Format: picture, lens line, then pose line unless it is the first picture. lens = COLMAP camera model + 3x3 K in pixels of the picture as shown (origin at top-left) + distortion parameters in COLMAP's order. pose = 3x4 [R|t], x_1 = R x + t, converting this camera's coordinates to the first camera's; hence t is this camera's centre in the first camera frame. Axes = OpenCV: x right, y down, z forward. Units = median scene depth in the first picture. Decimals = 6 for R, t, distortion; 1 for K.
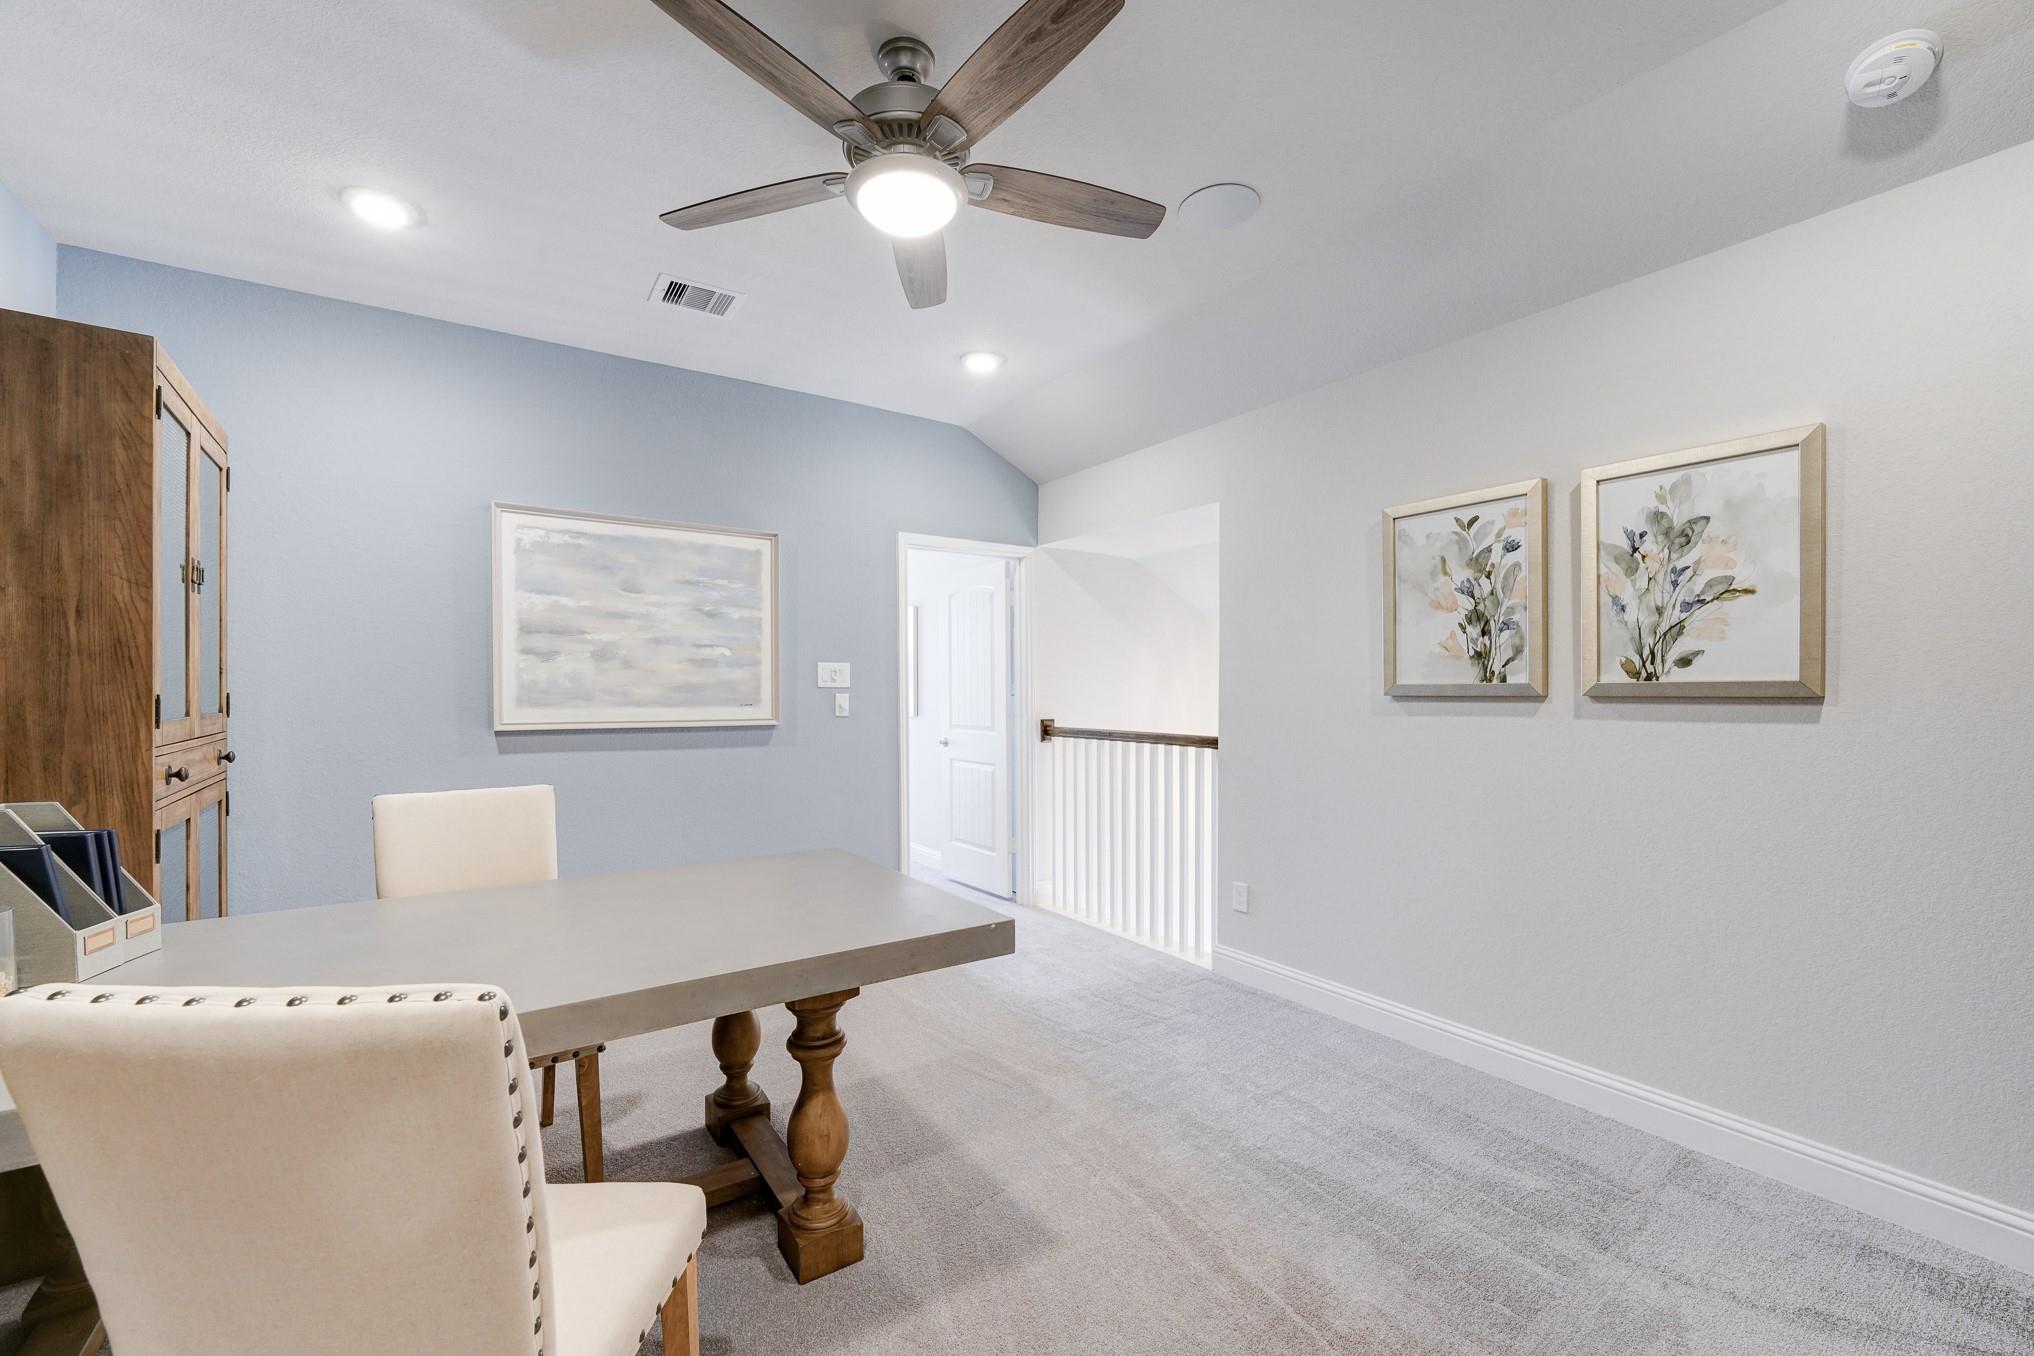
lens RADIAL K [[841.3, 0, 1014.6], [0, 841.3, 691.3], [0, 0, 1]] dist [0.001959, 0.000096]
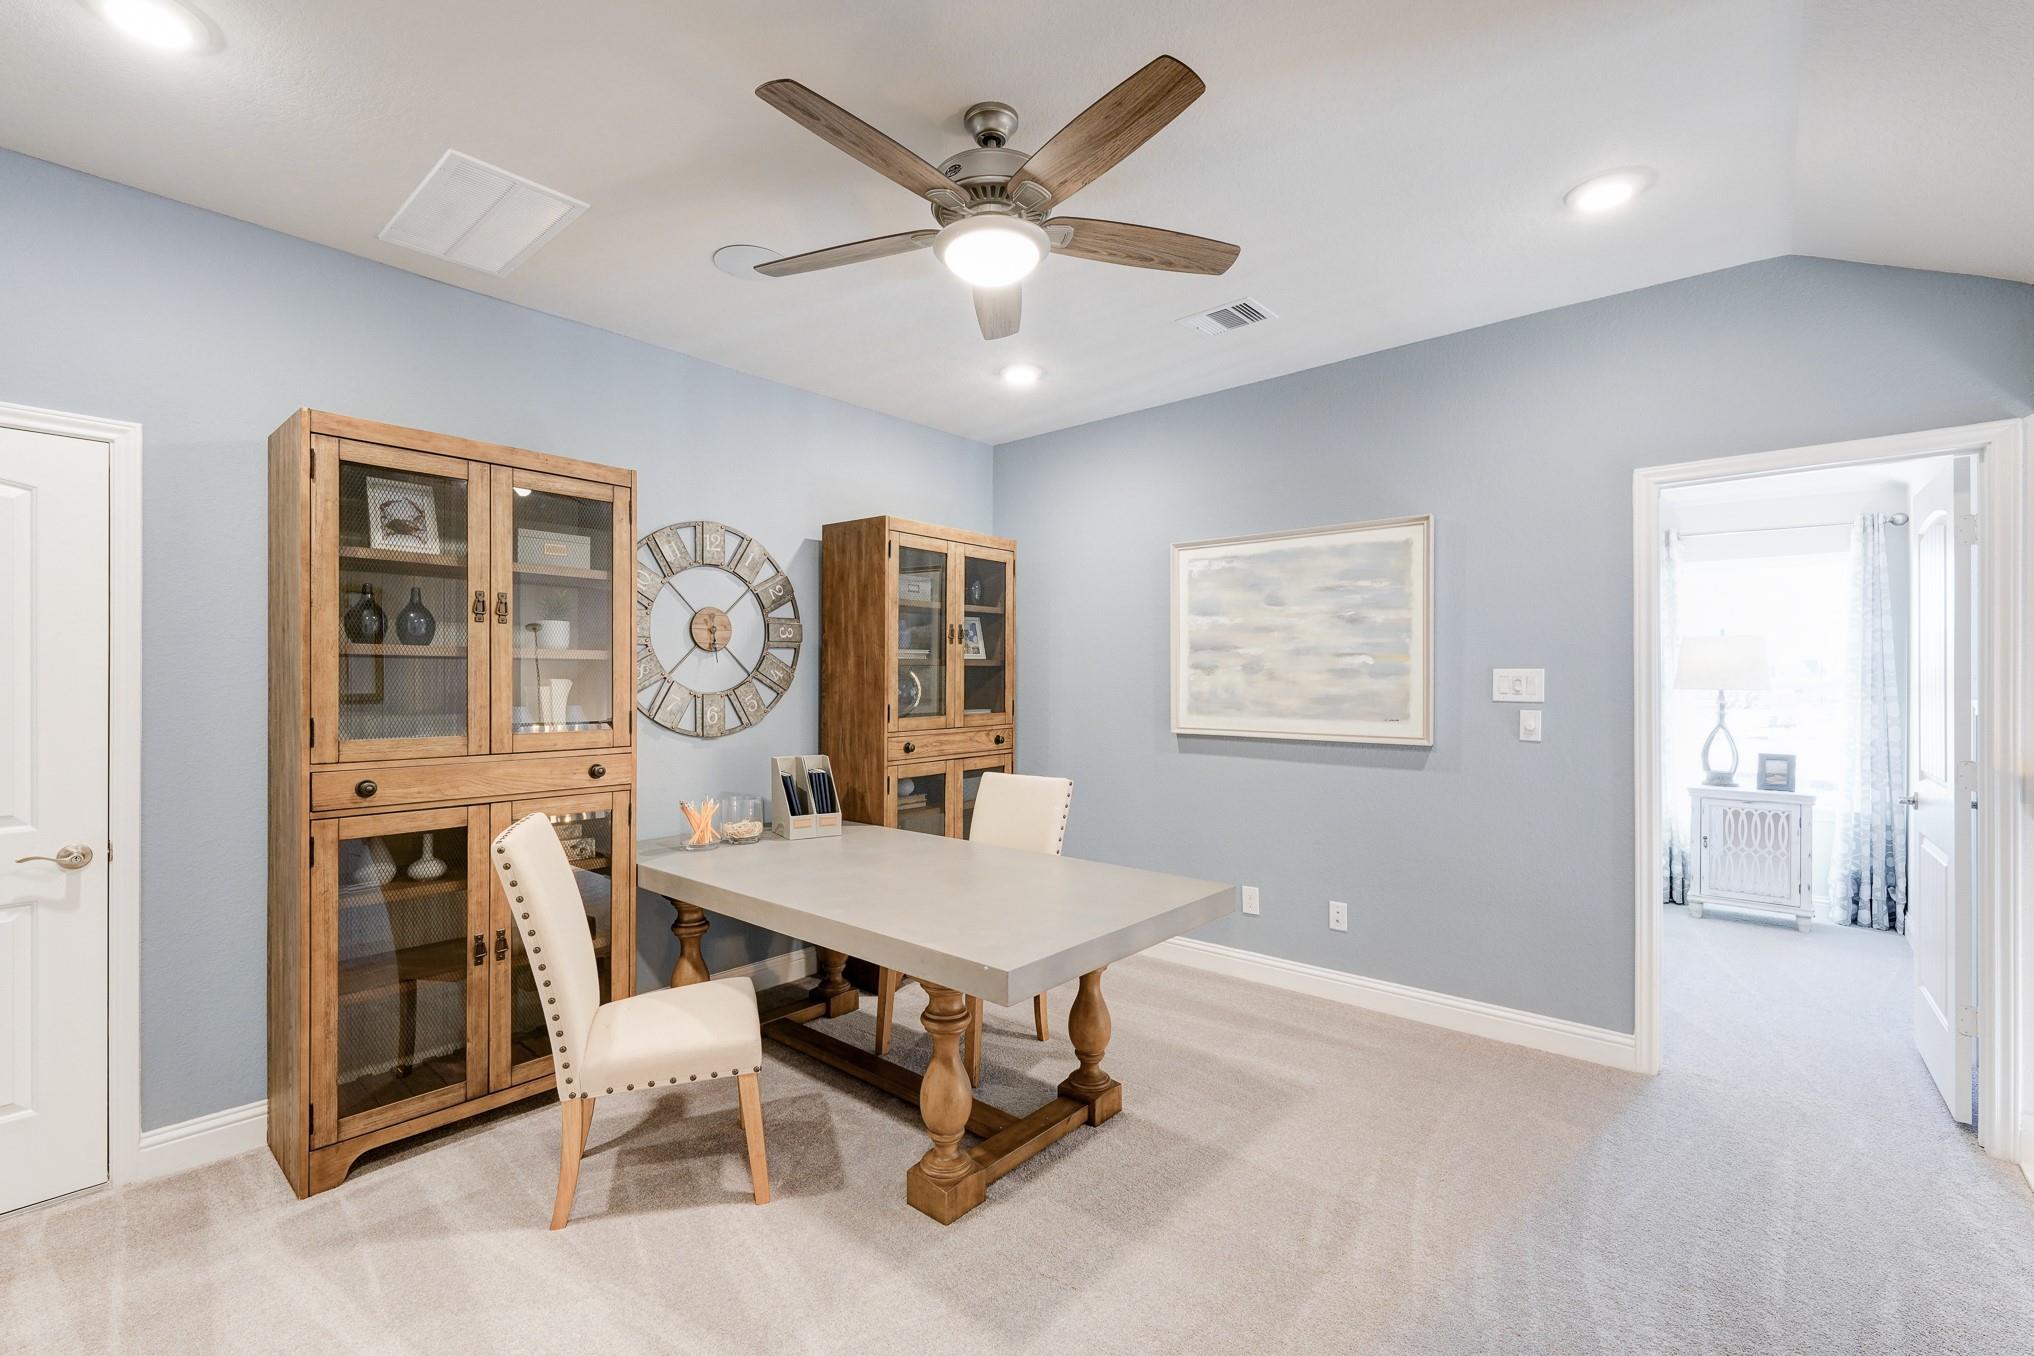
lens RADIAL K [[878.9, 0, 1012.6], [0, 878.9, 673.1], [0, 0, 1]] dist [0.001324, 0.000140]
pose [[0.225219, -0.002603, -0.974305, 0.517127], [0.000197, 0.999997, -0.002626, -0.032724], [0.974308, 0.000399, 0.225218, 0.447237]]
